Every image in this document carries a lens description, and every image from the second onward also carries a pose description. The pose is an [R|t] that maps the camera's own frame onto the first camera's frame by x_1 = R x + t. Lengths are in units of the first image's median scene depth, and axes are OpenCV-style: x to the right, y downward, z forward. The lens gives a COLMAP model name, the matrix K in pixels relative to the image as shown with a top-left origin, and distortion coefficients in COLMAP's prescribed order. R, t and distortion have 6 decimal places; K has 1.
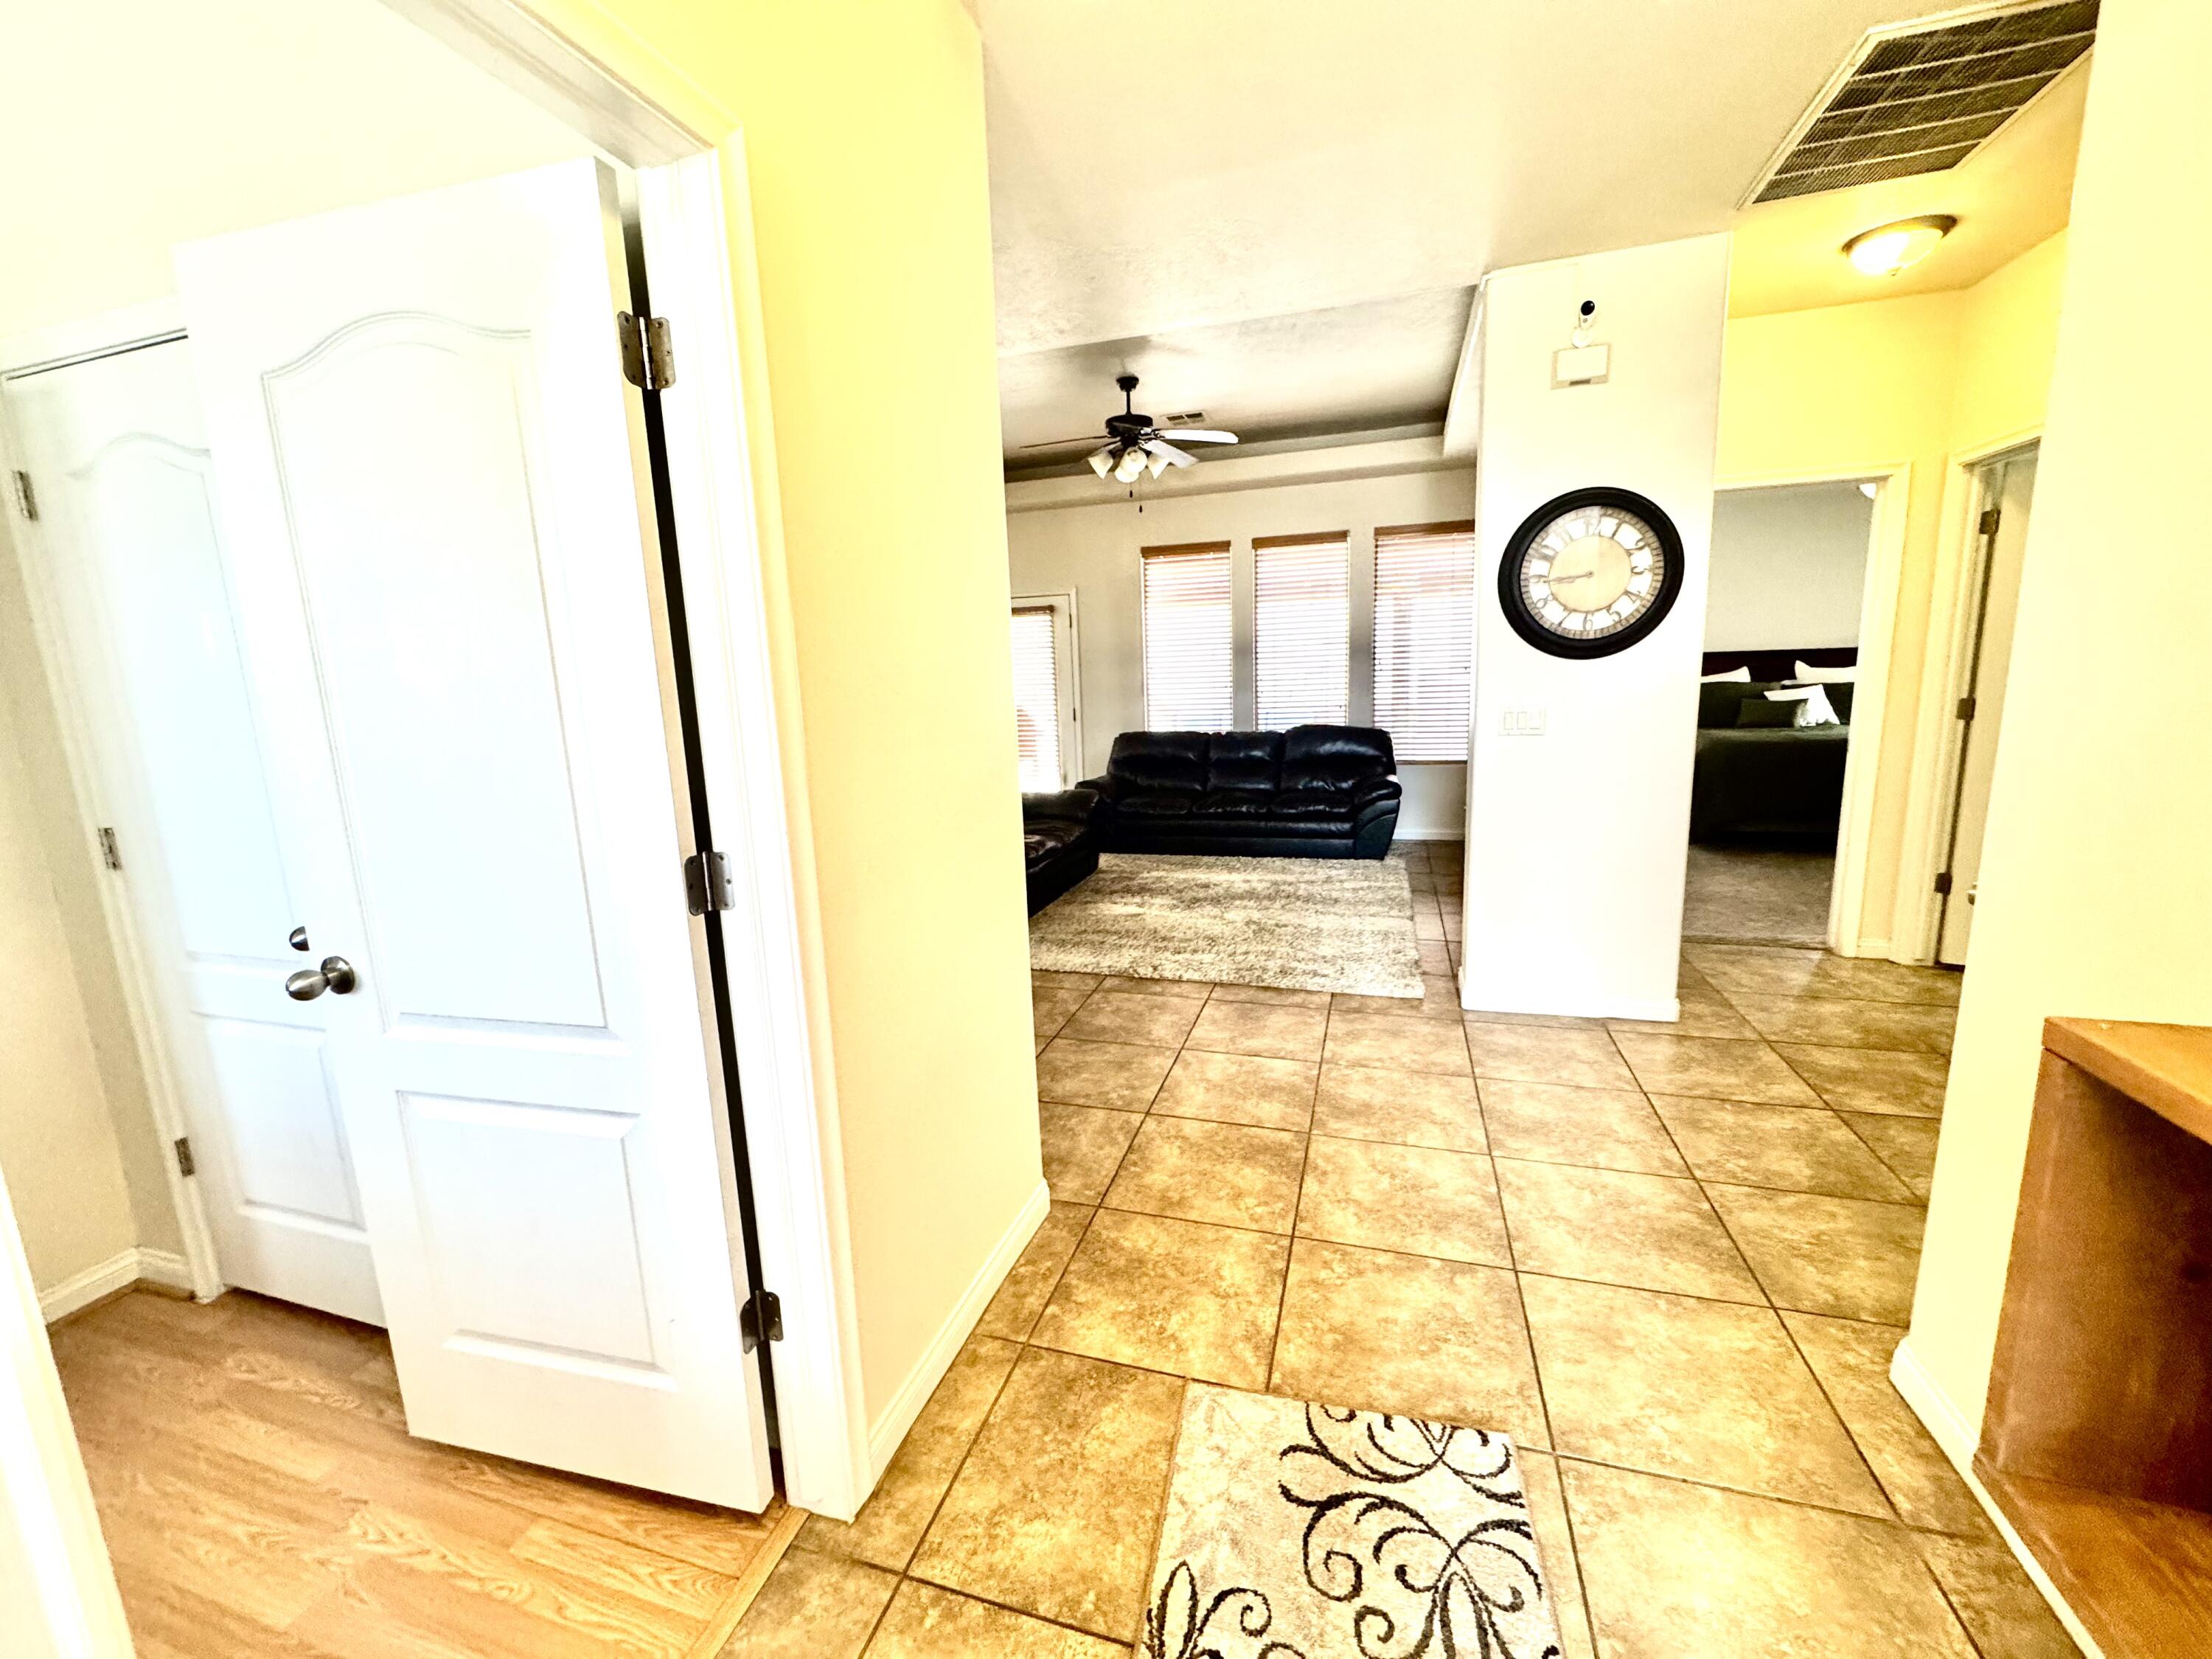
lens RADIAL K [[882.0, 0, 1105.0], [0, 882.0, 824.8], [0, 0, 1]] dist [-0.000777, -0.000072]
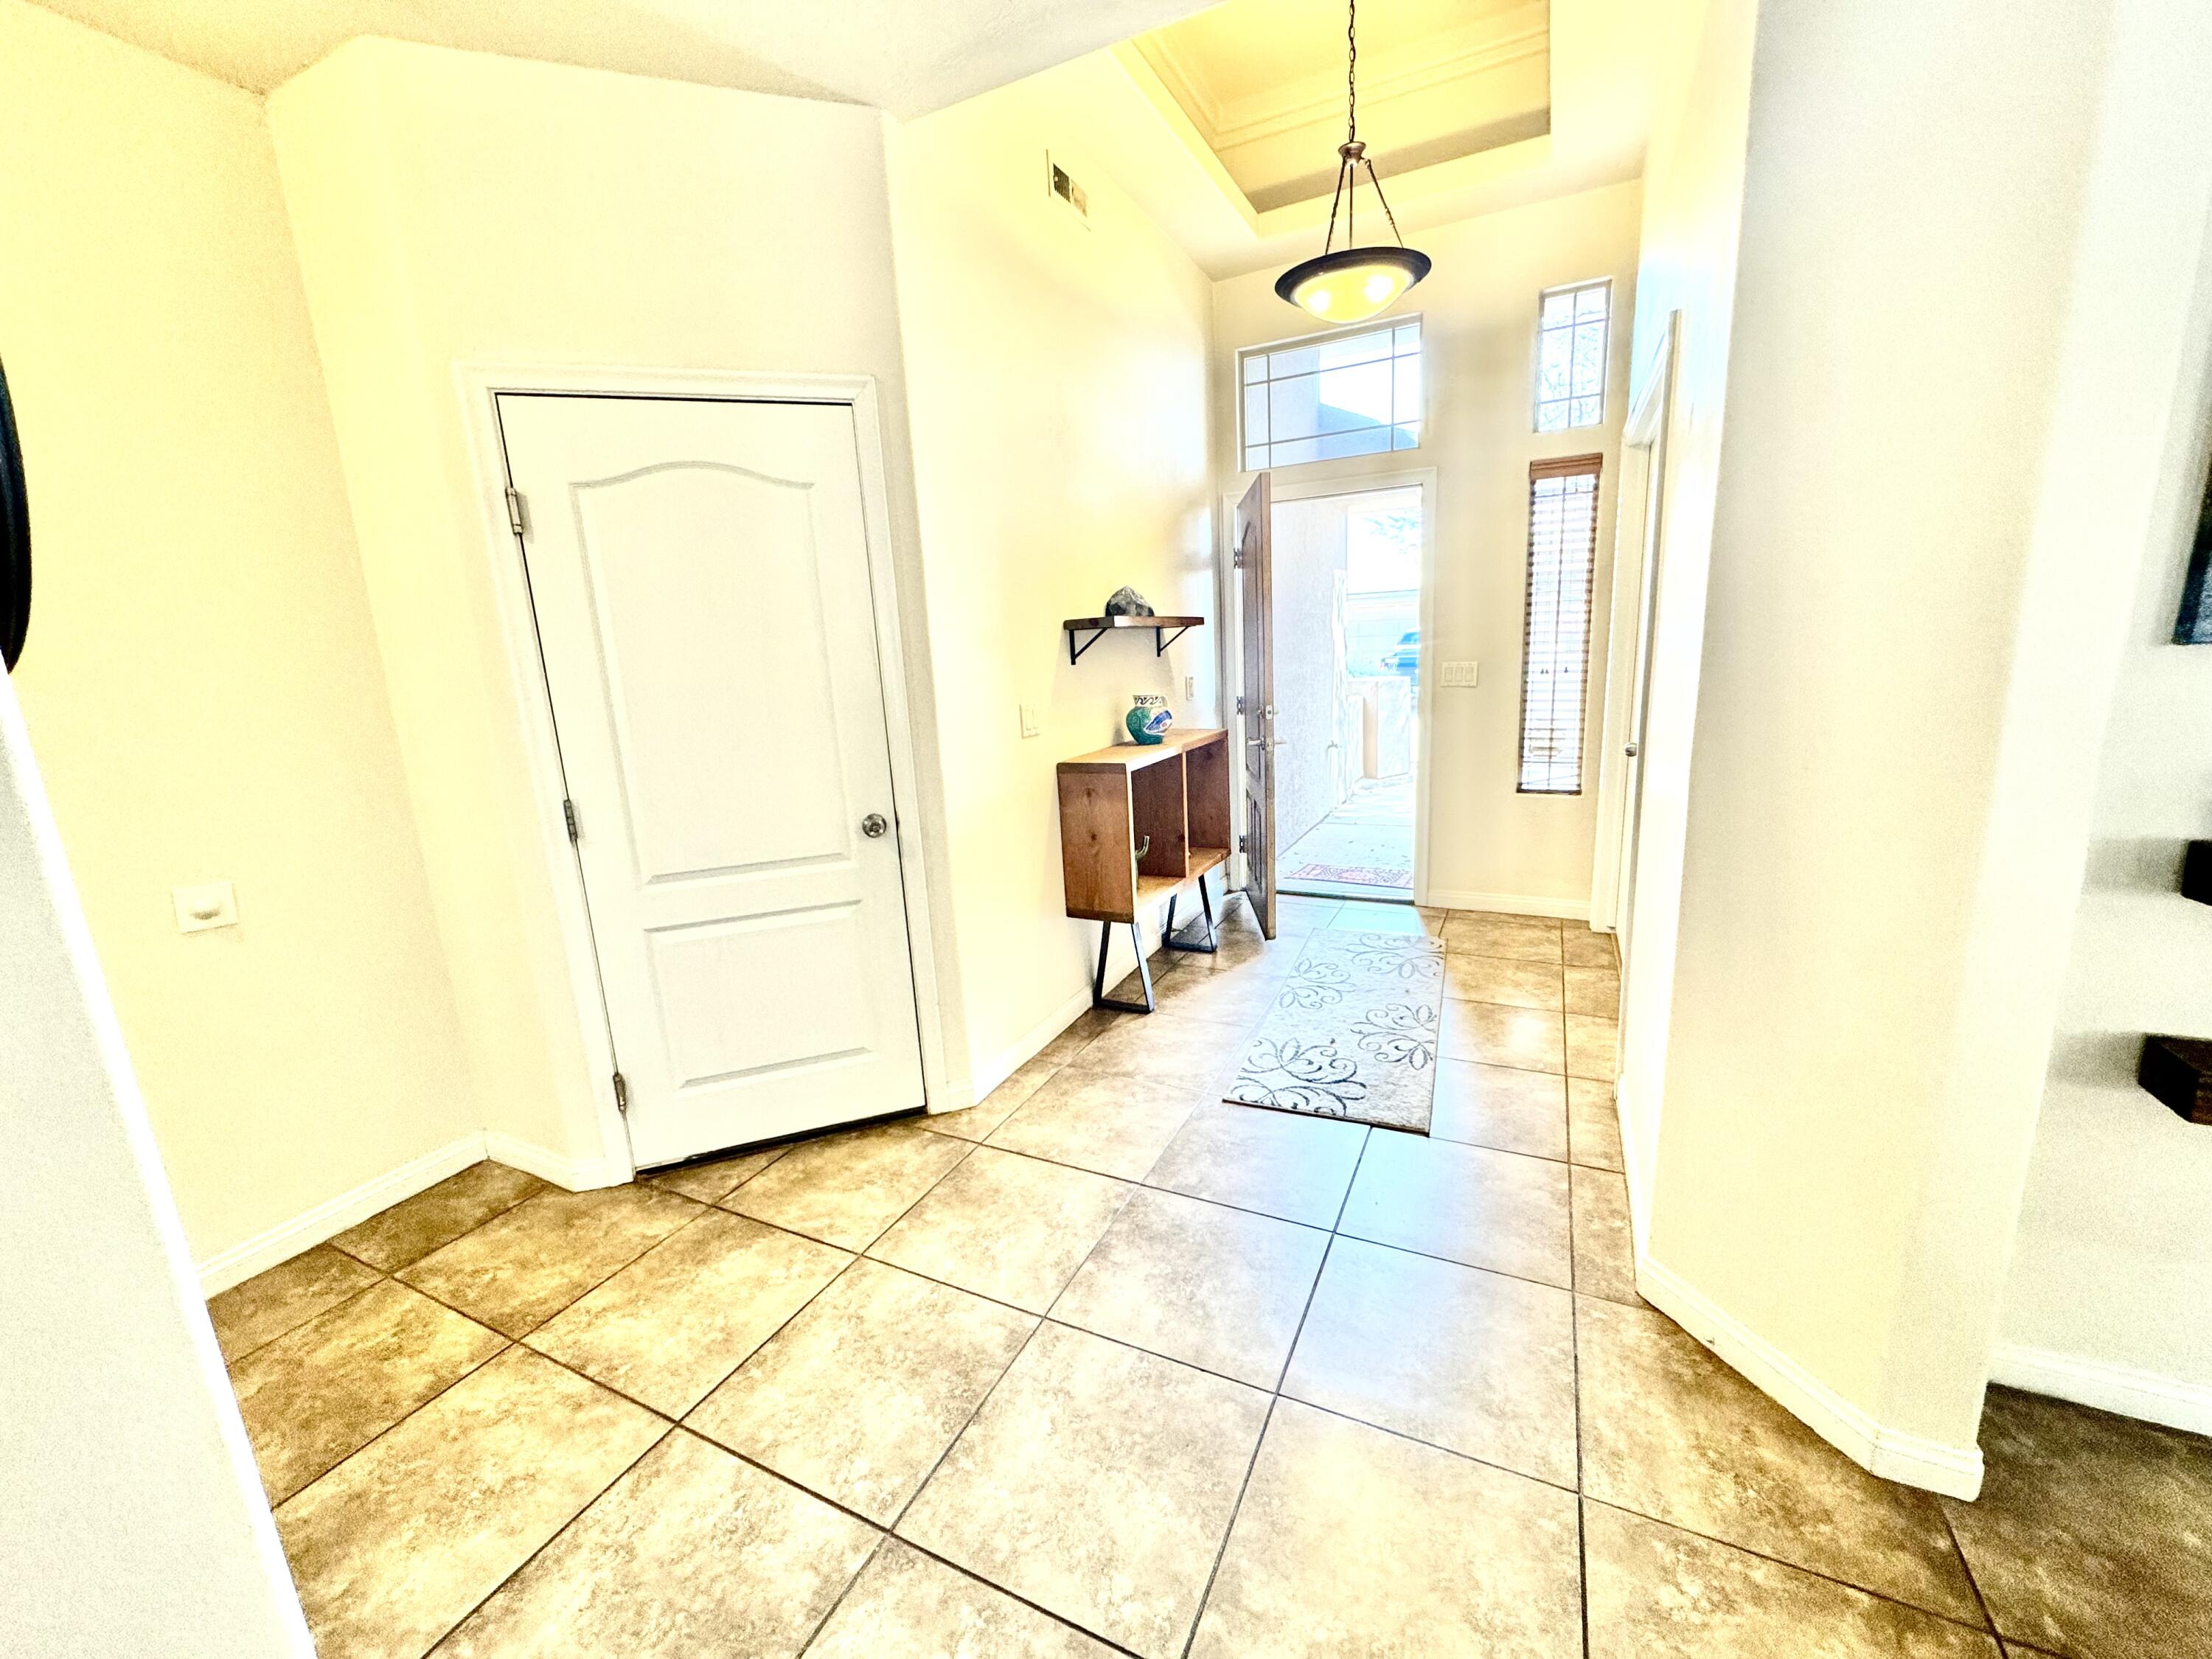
lens RADIAL K [[894.0, 0, 1106.0], [0, 894.0, 829.5], [0, 0, 1]] dist [-0.001015, -0.000205]
pose [[-0.984857, 0.059767, 0.162744, 0.293803], [0.116036, 0.924687, 0.362614, -0.344223], [-0.128815, 0.376007, -0.917620, 1.900154]]
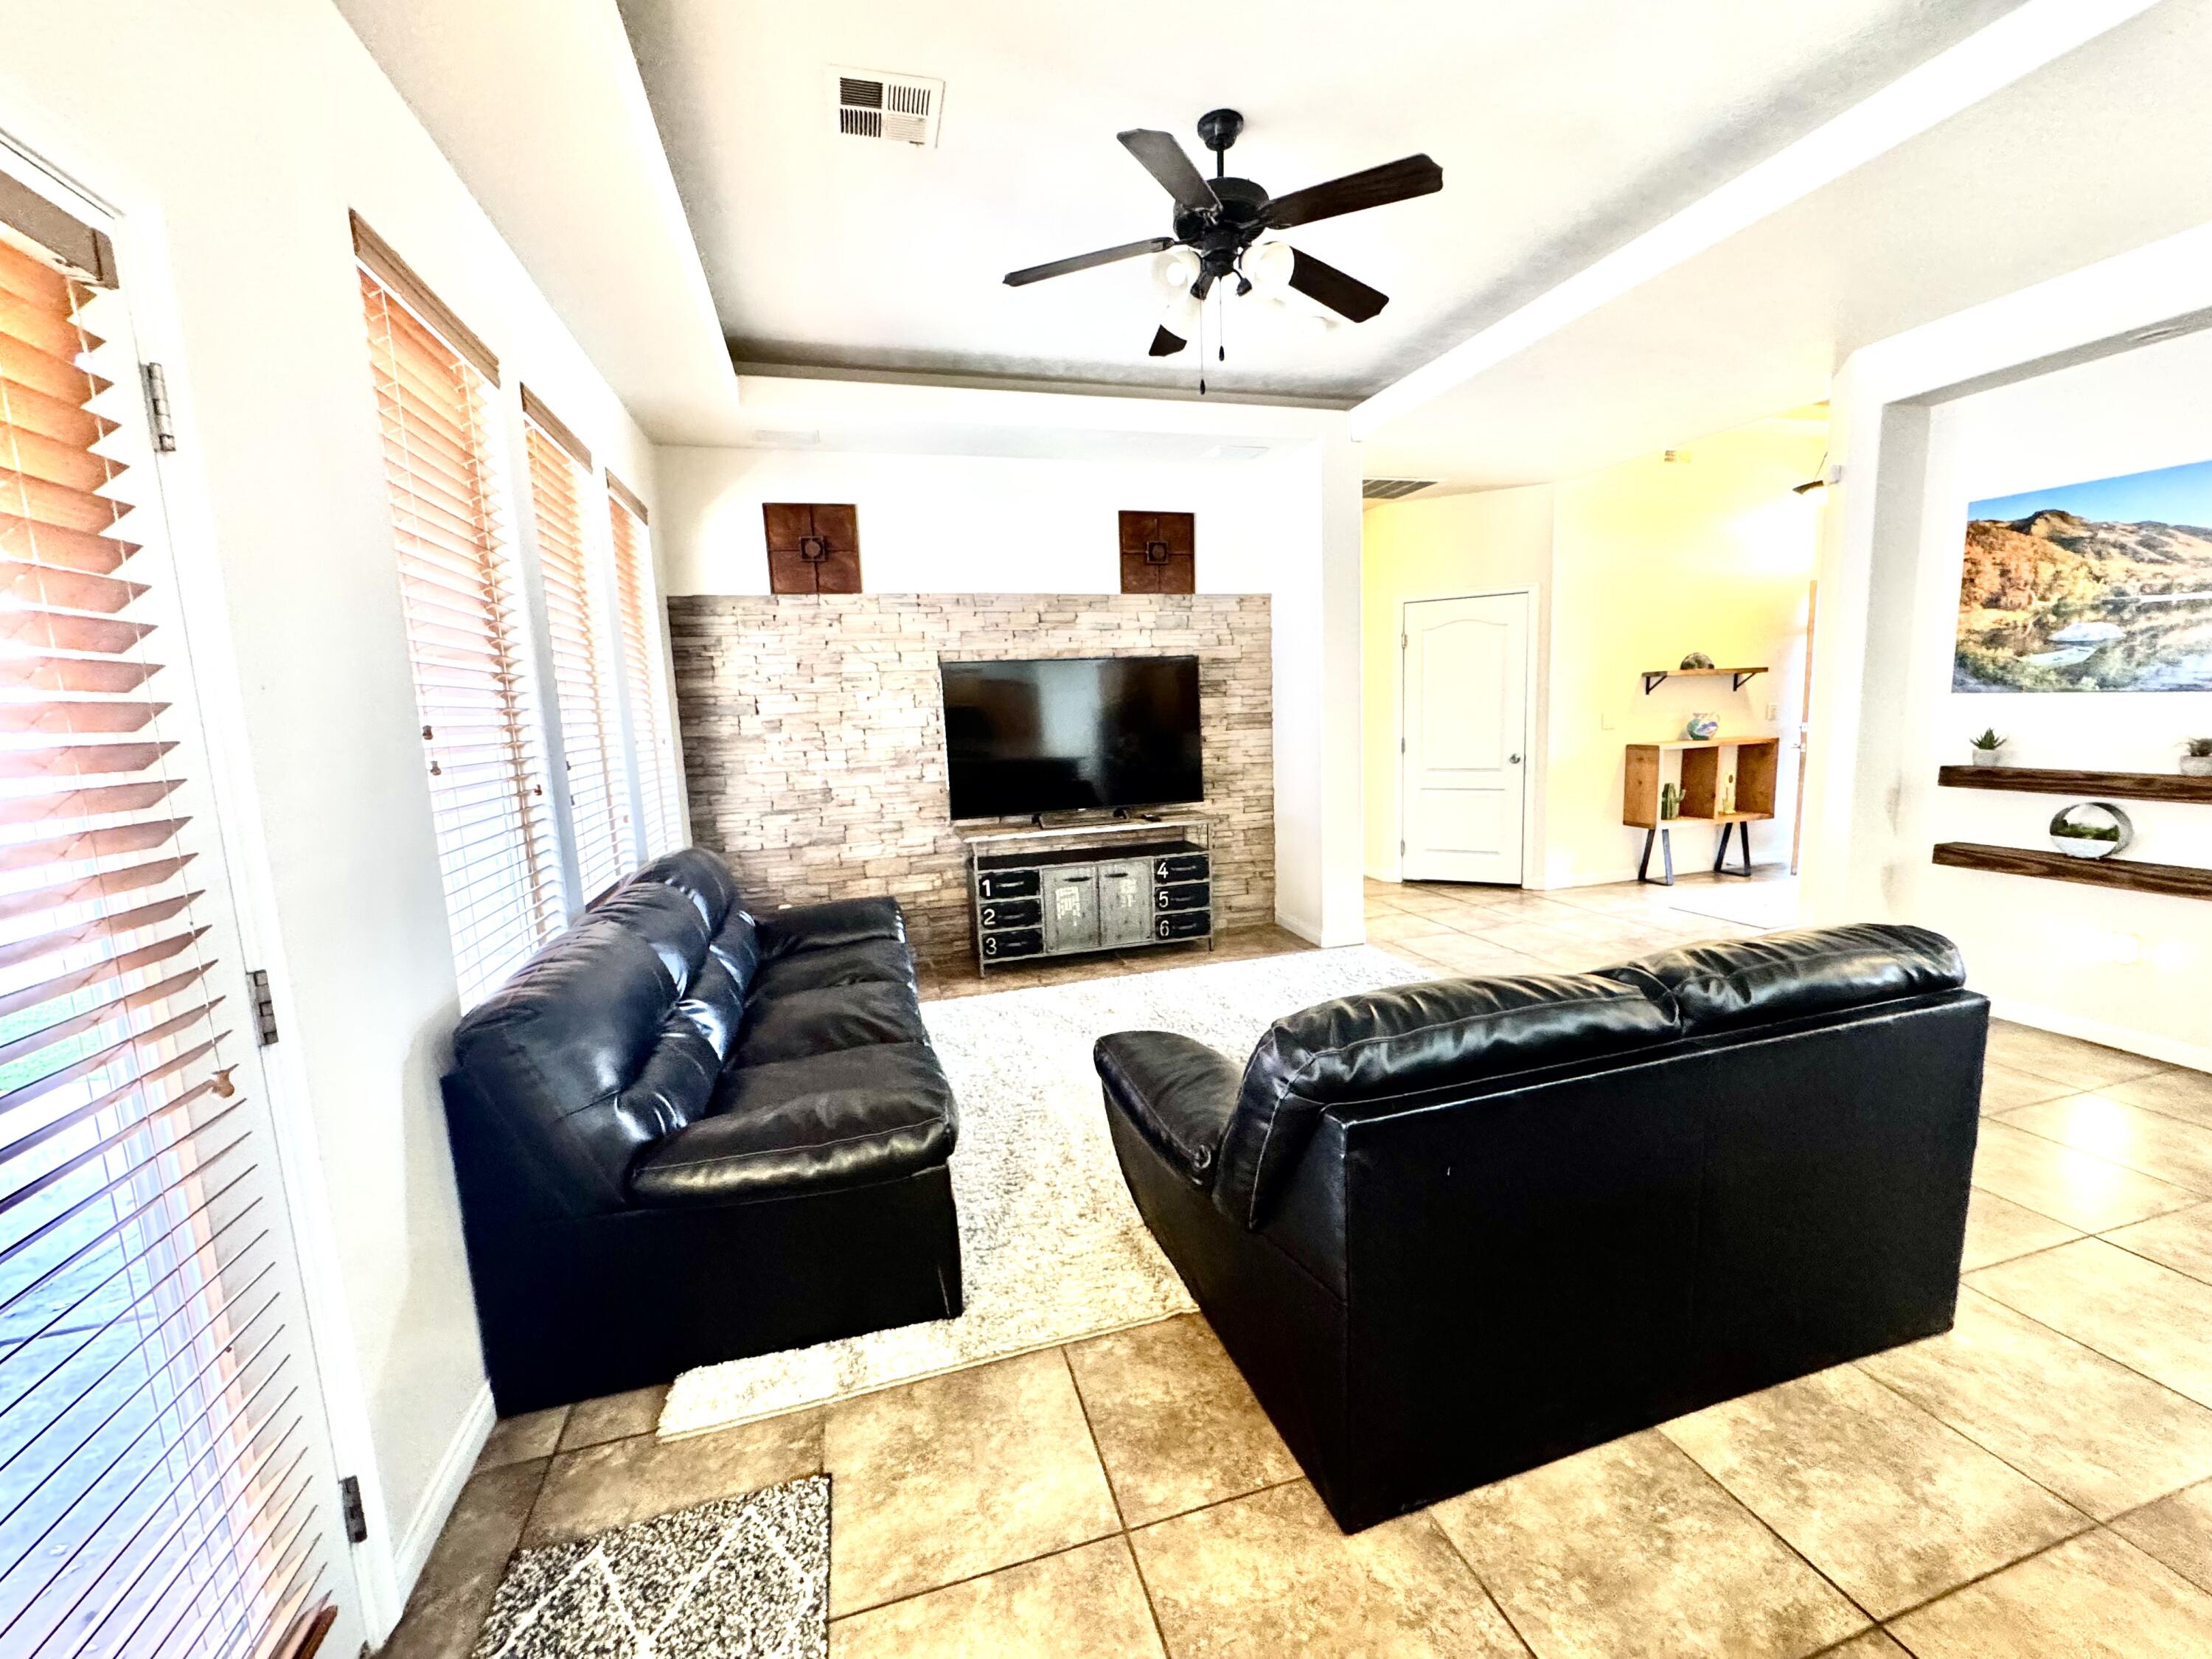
lens RADIAL K [[894.4, 0, 1106.8], [0, 894.4, 831.2], [0, 0, 1]] dist [-0.001823, 0.000251]
pose [[-0.552982, -0.054296, 0.831422, -0.985402], [0.204766, 0.958414, 0.198780, -0.592607], [-0.807640, 0.280169, -0.518868, 3.599204]]
